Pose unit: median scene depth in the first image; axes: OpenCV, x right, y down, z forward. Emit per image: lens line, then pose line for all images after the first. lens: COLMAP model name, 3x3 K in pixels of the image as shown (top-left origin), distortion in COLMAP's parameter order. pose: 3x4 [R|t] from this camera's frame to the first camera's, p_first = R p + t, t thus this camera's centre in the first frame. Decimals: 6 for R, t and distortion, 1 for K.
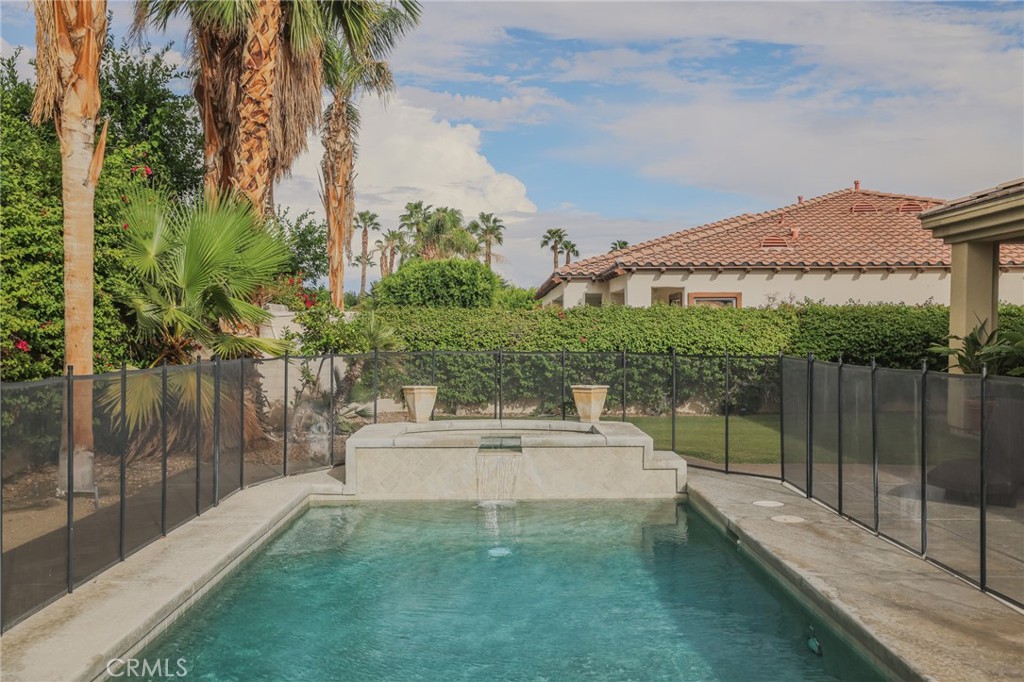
lens RADIAL K [[1001.3, 0, 512.0], [0, 1001.3, 341.0], [0, 0, 1]] dist [0.011187, 0.273035]
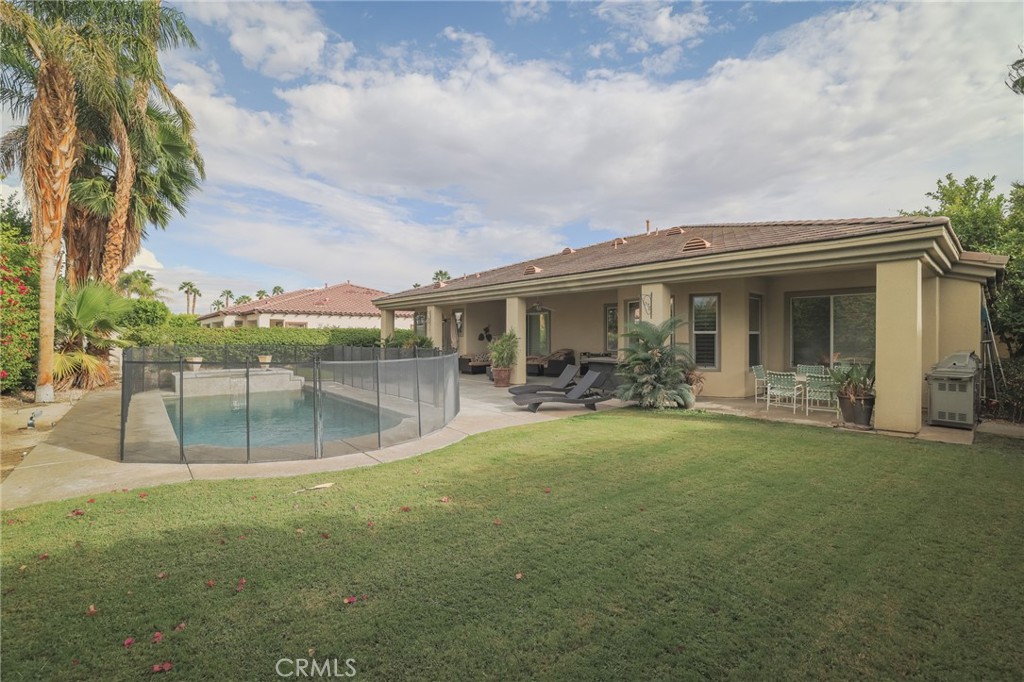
lens RADIAL K [[436.4, 0, 512.0], [0, 436.4, 341.0], [0, 0, 1]] dist [-0.024389, 0.000087]
pose [[0.767965, -0.004108, 0.640479, -0.091259], [0.003192, 0.999992, 0.002586, 0.000047], [-0.640484, 0.000059, 0.767971, -0.226528]]
